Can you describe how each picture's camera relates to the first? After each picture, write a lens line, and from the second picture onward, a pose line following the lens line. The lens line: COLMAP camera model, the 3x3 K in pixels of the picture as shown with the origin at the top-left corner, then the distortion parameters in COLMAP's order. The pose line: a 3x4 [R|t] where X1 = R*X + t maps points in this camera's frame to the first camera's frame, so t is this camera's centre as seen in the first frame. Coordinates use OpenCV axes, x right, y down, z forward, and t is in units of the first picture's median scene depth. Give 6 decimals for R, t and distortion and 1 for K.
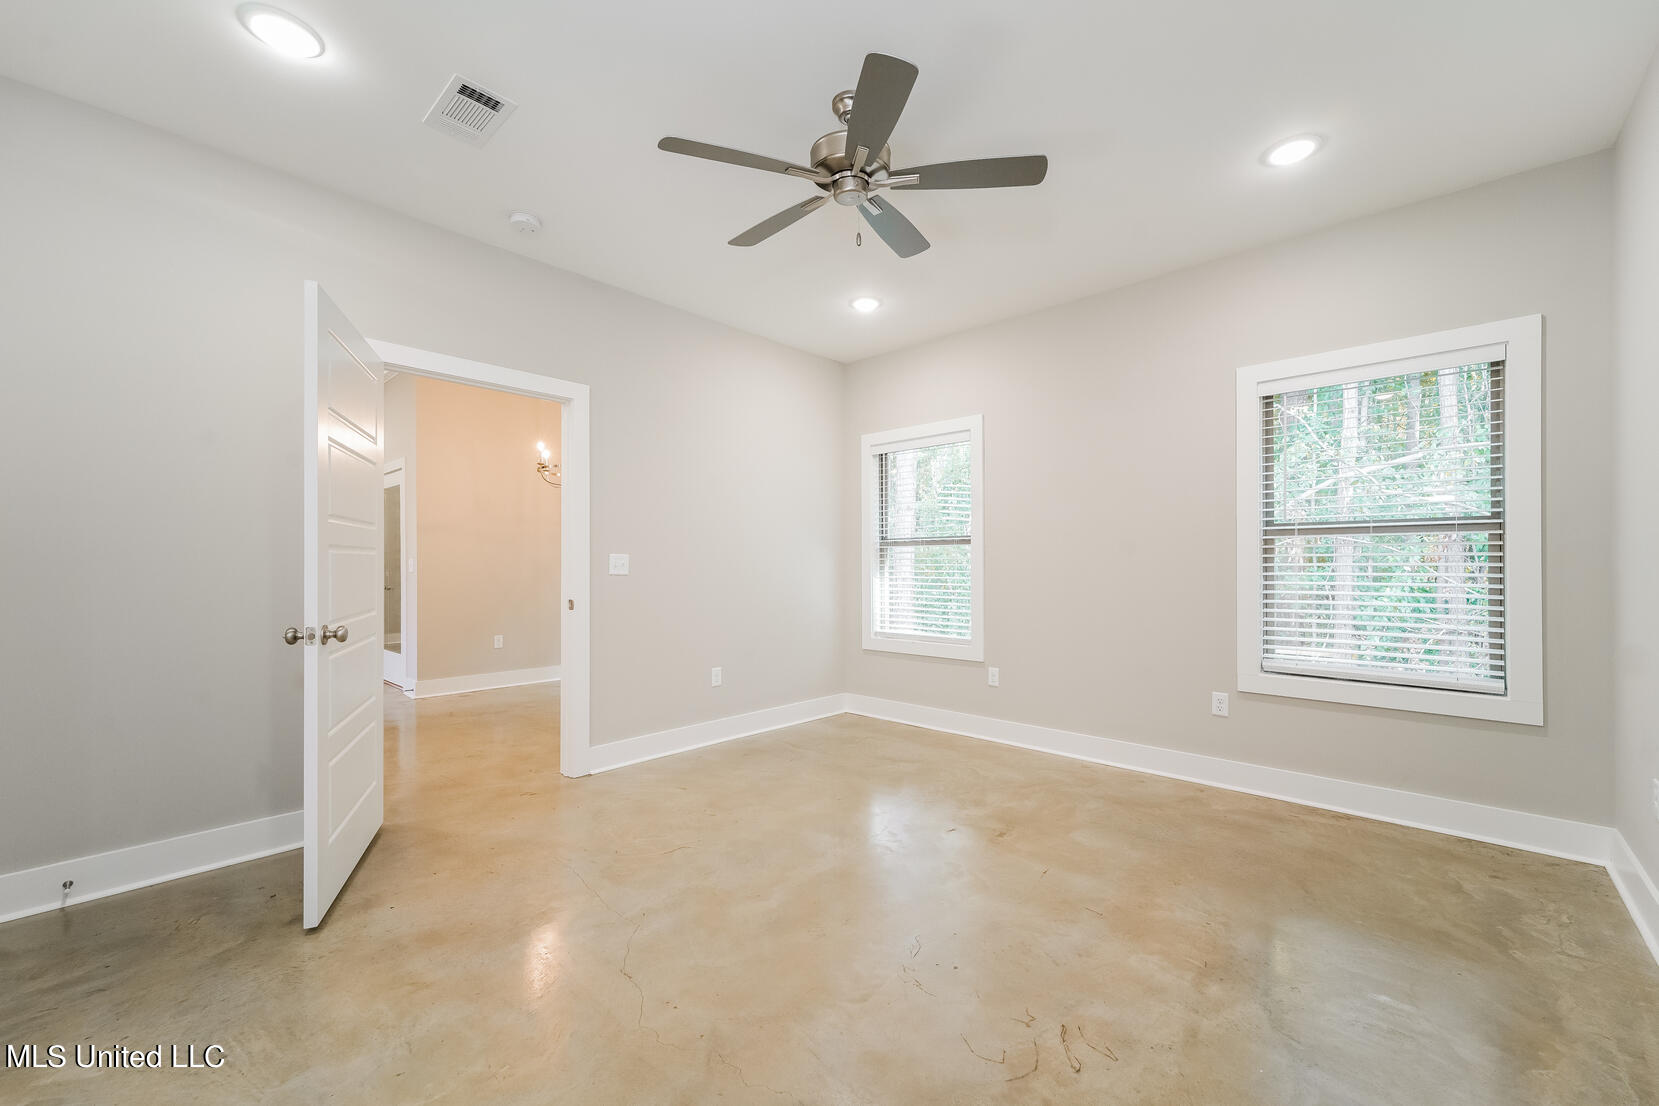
lens RADIAL K [[653.0, 0, 825.9], [0, 653.0, 565.4], [0, 0, 1]] dist [0.001887, -0.000007]
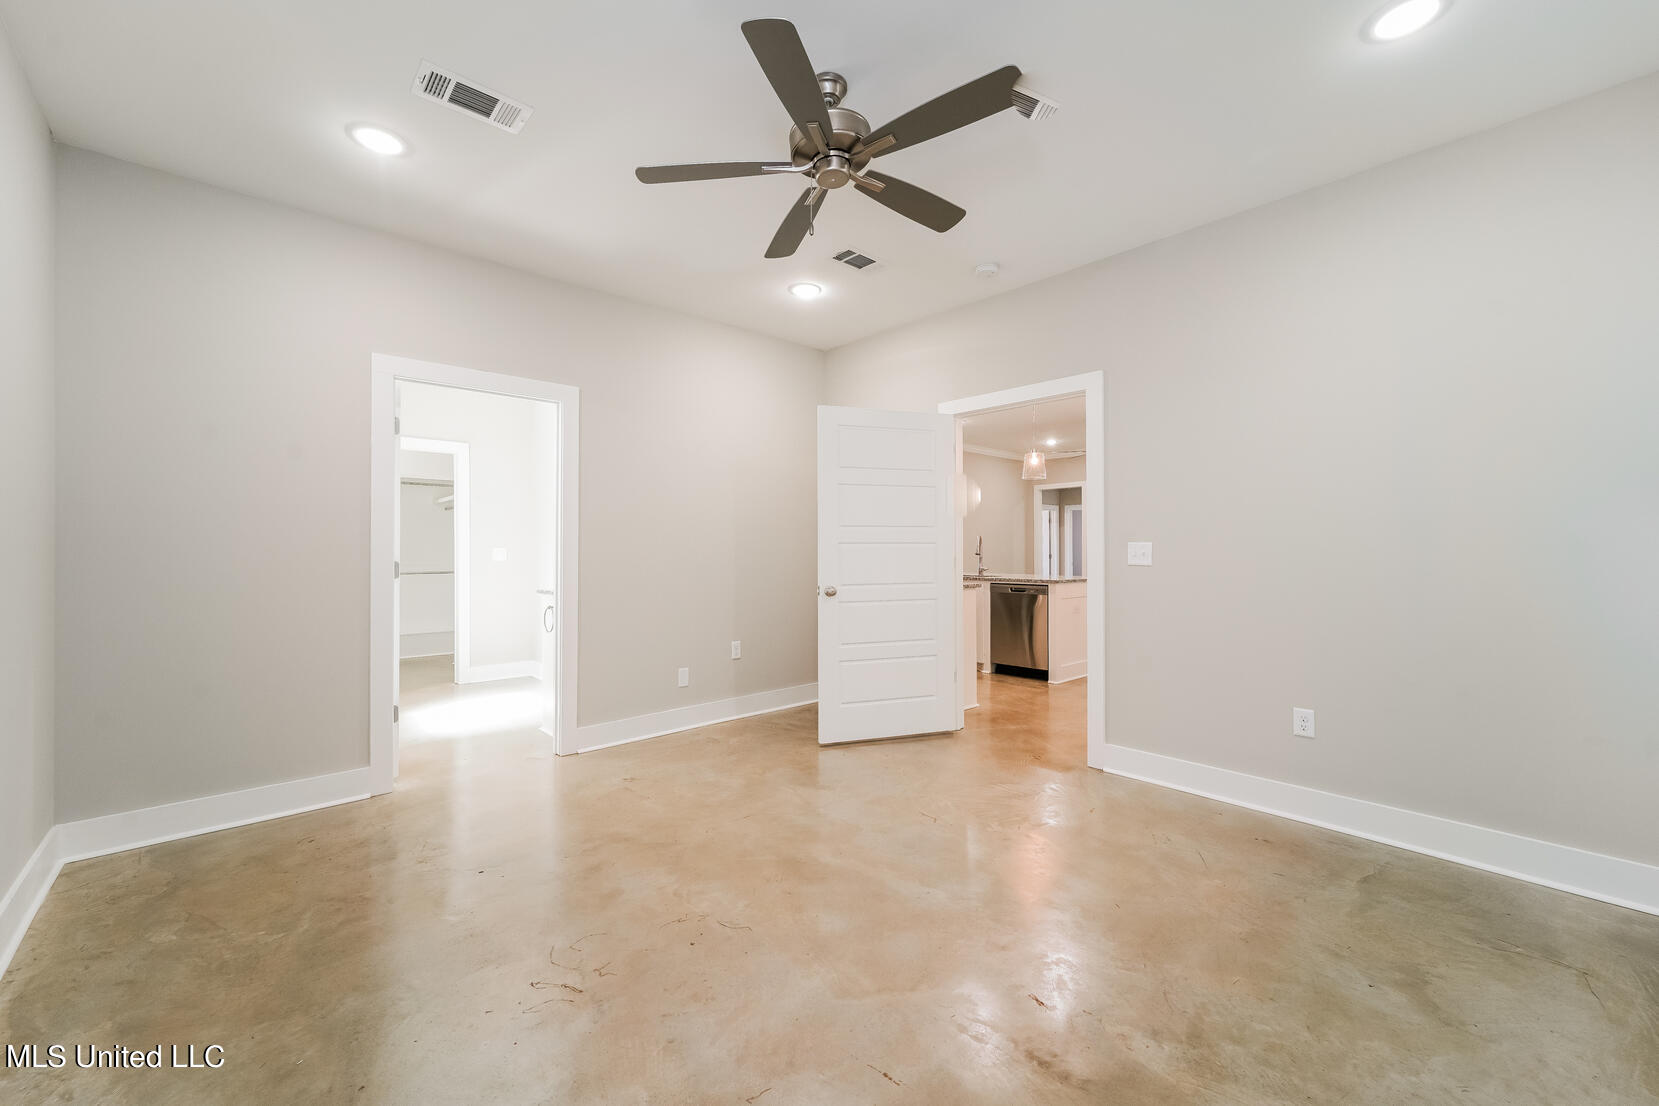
lens RADIAL K [[653.0, 0, 840.0], [0, 653.0, 552.3], [0, 0, 1]] dist [0.001887, -0.000007]
pose [[-0.070392, 0.002876, -0.997515, 1.084001], [-0.000872, 0.999995, 0.002945, -0.010938], [0.997519, 0.001077, -0.070389, 1.161720]]
